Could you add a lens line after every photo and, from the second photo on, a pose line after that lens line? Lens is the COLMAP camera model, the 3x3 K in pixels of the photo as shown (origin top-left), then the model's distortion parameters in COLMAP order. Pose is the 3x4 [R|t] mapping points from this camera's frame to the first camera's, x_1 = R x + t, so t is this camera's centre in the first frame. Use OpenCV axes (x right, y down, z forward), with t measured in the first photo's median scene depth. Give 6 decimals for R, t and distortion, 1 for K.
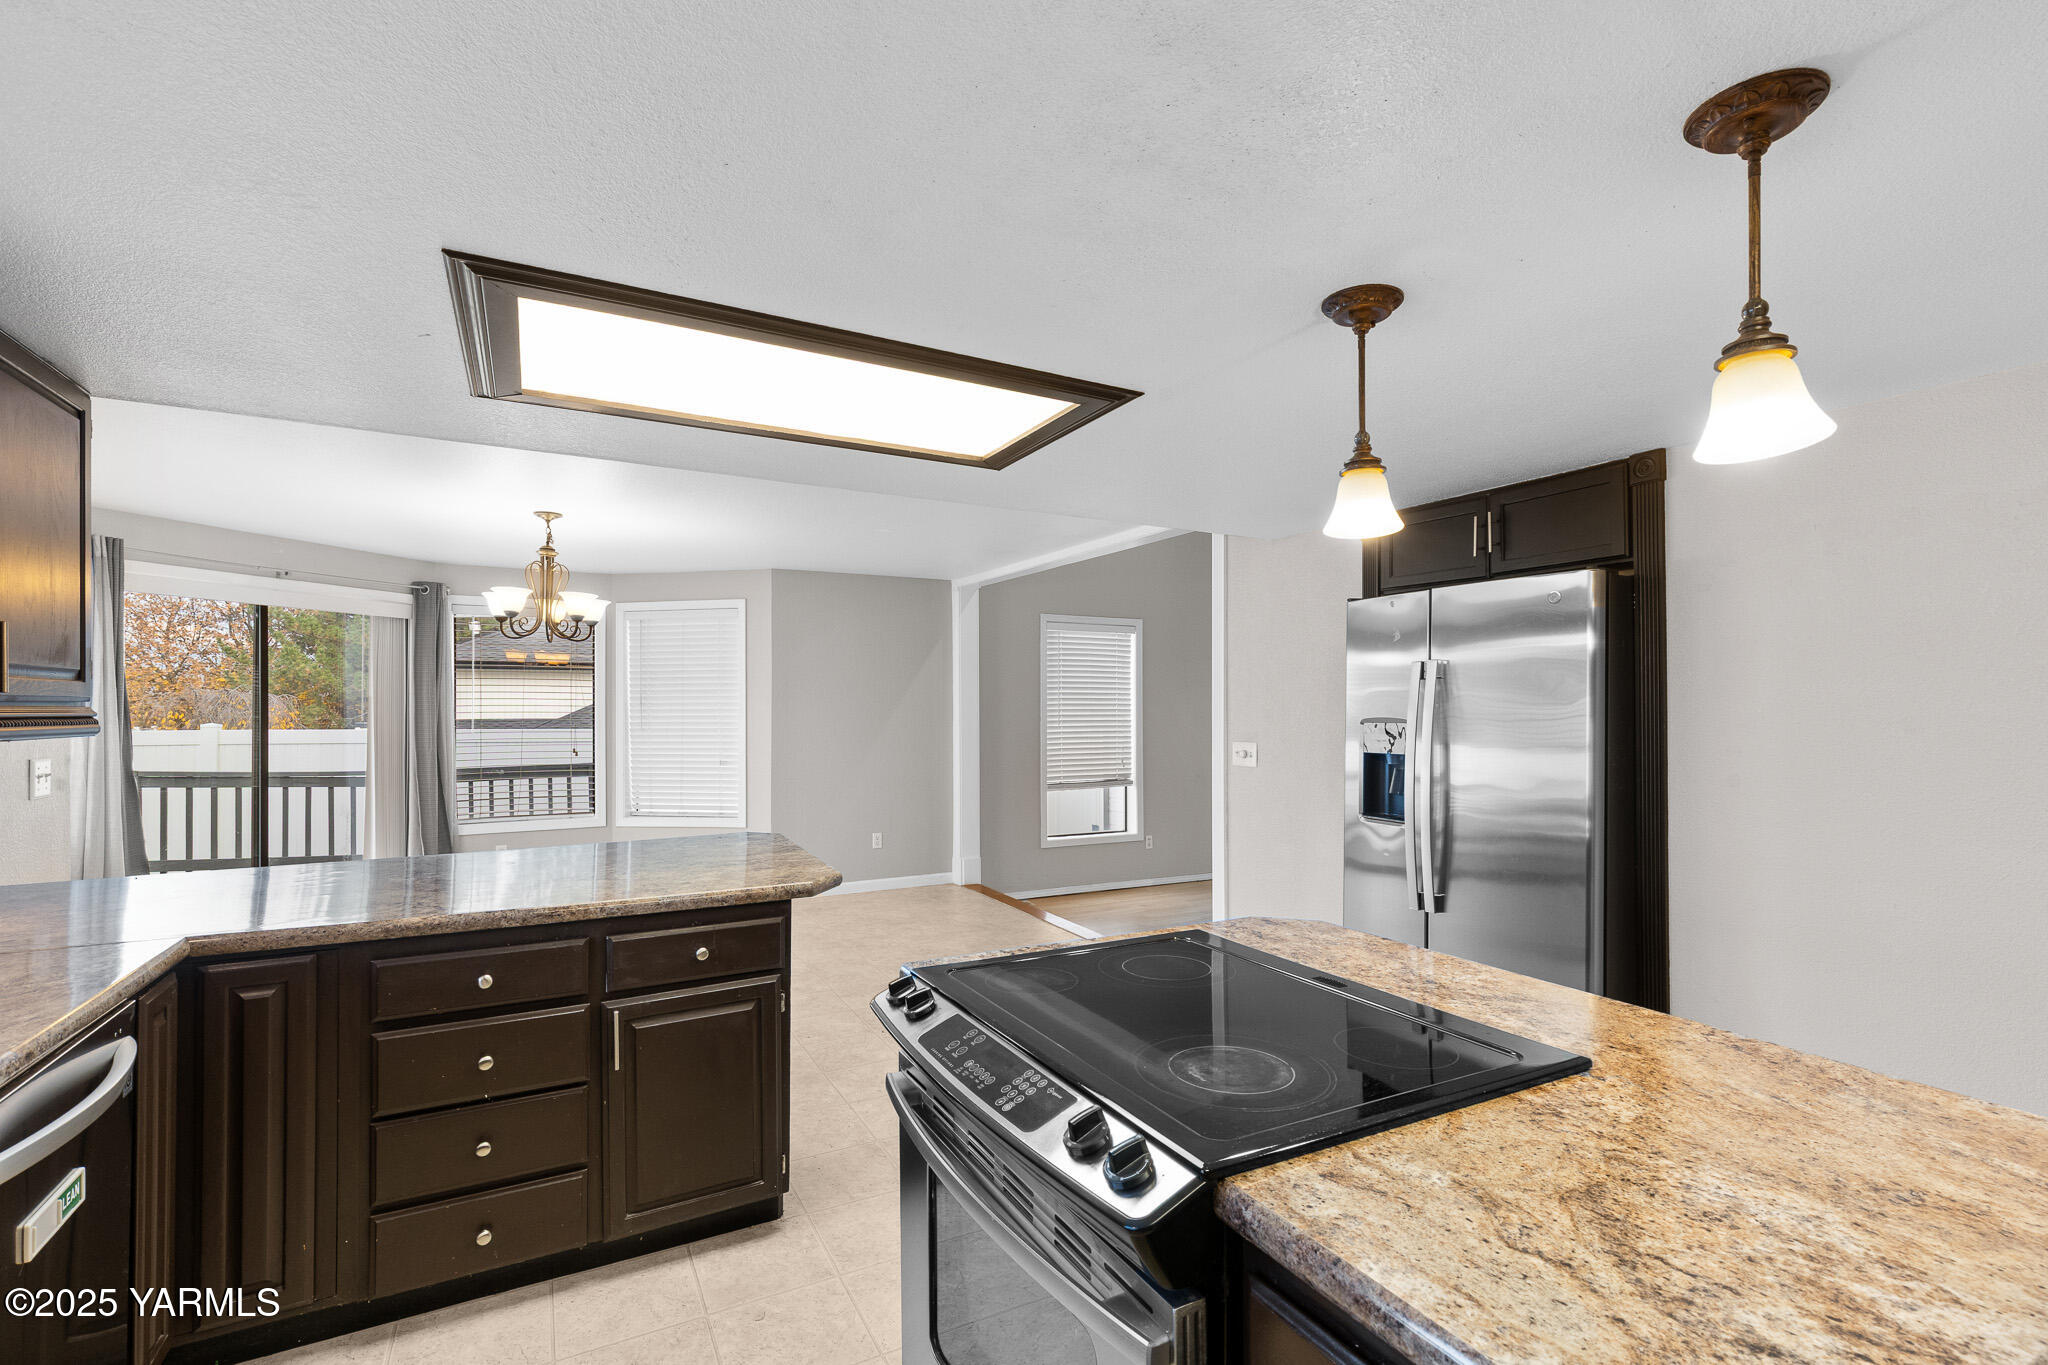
lens RADIAL K [[922.7, 0, 1031.3], [0, 922.7, 709.9], [0, 0, 1]] dist [0.005219, 0.000342]
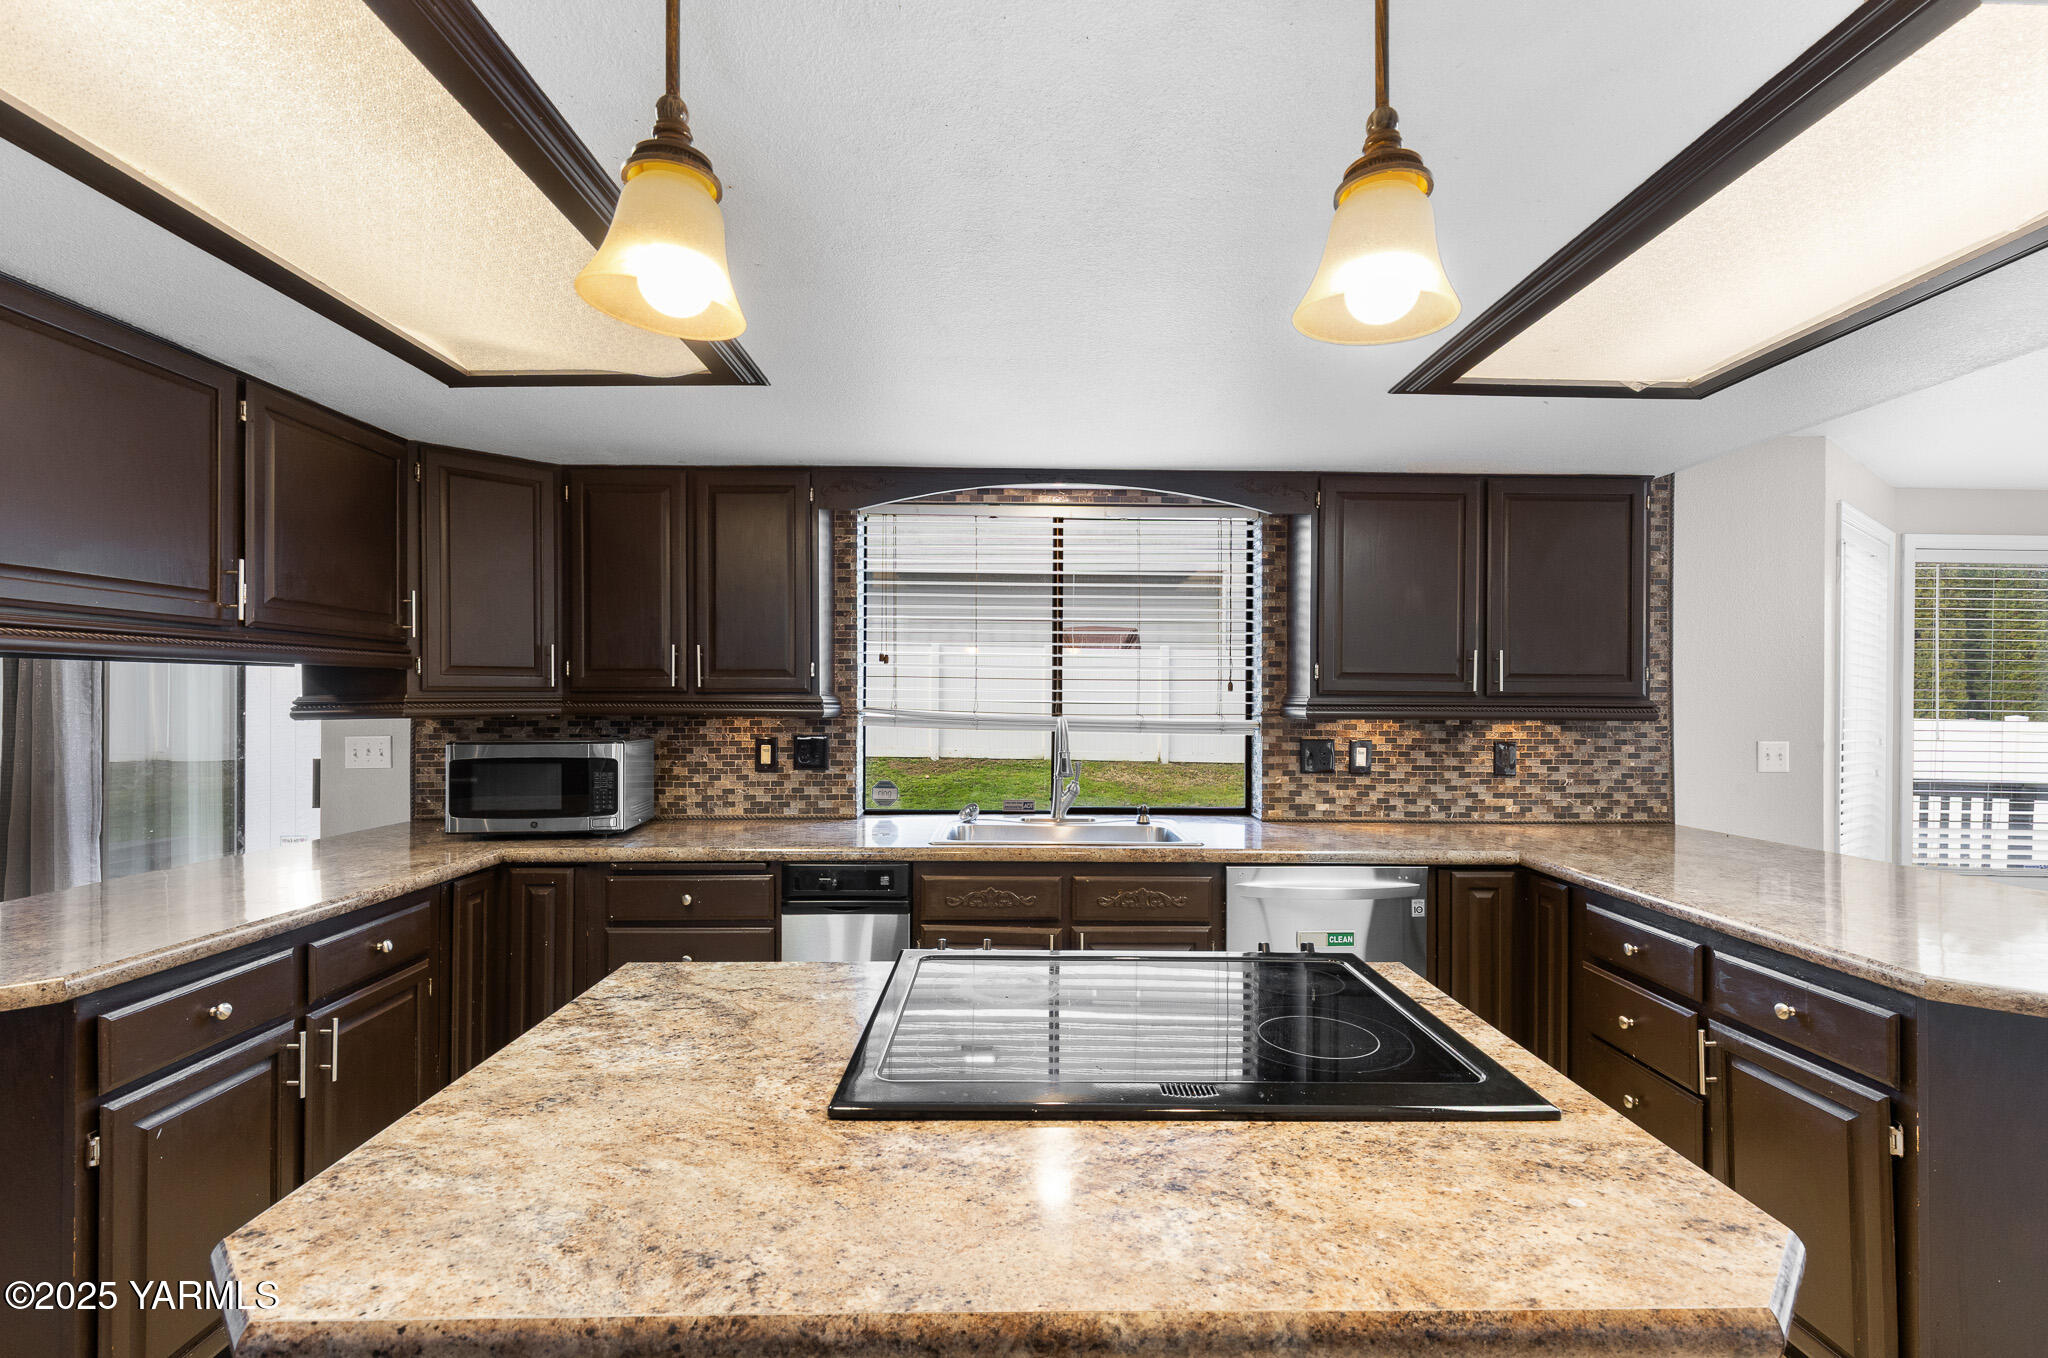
lens RADIAL K [[935.2, 0, 1033.1], [0, 935.2, 706.8], [0, 0, 1]] dist [0.009402, -0.000074]
pose [[-0.458050, 0.003610, -0.888919, 0.563079], [-0.008593, 0.999927, 0.008488, 0.001704], [0.888885, 0.011526, -0.457985, 0.684239]]
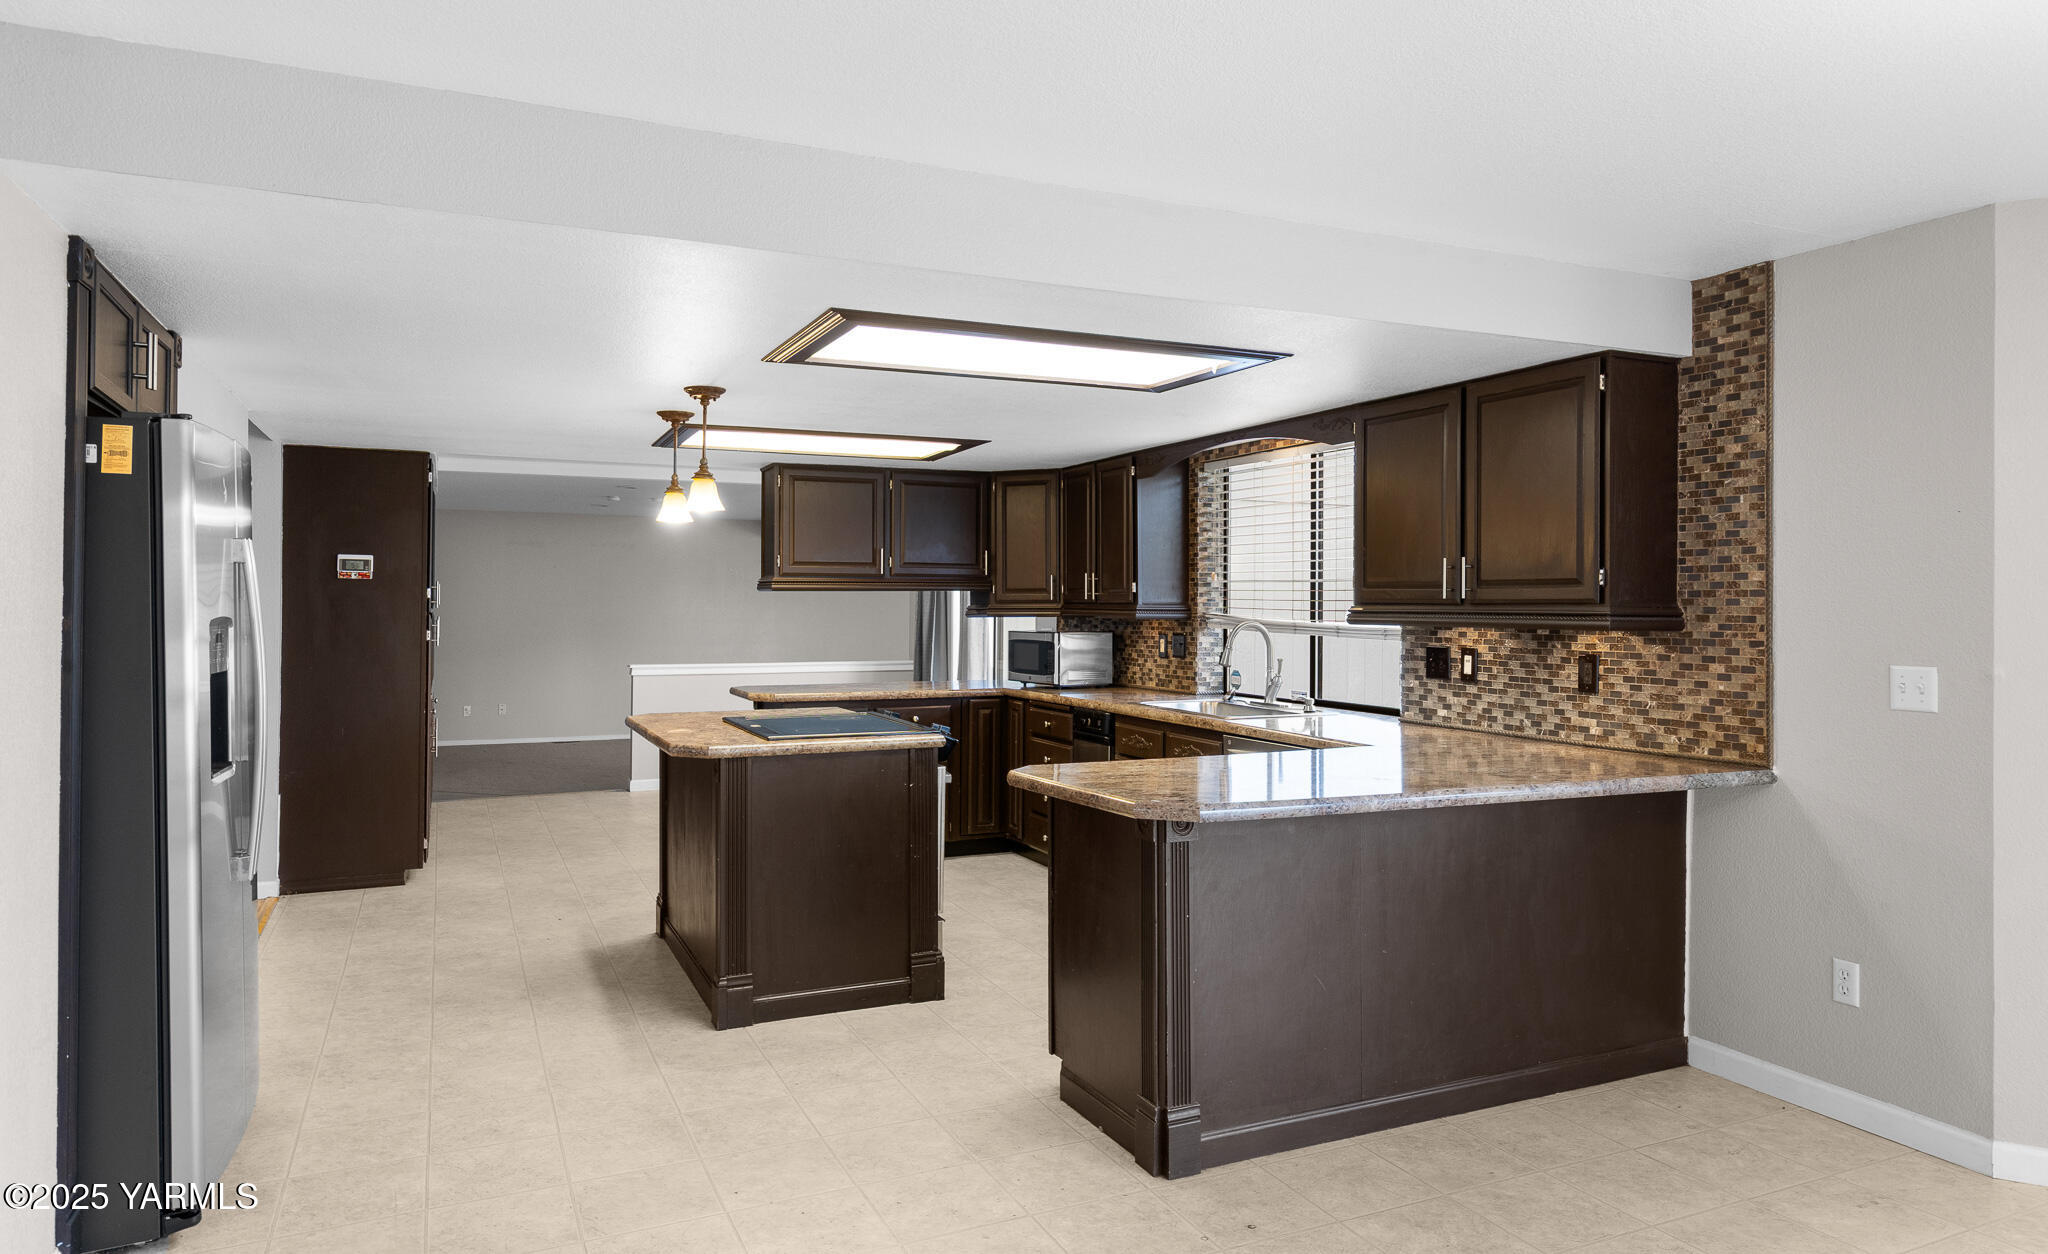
lens RADIAL K [[1262.9, 0, 1024.0], [0, 1262.9, 627.0], [0, 0, 1]] dist [-0.002354, -0.000416]
pose [[-0.997767, -0.008924, 0.066191, -0.294465], [-0.007614, 0.999771, 0.020014, -0.003712], [-0.066354, 0.019465, -0.997606, 2.252043]]
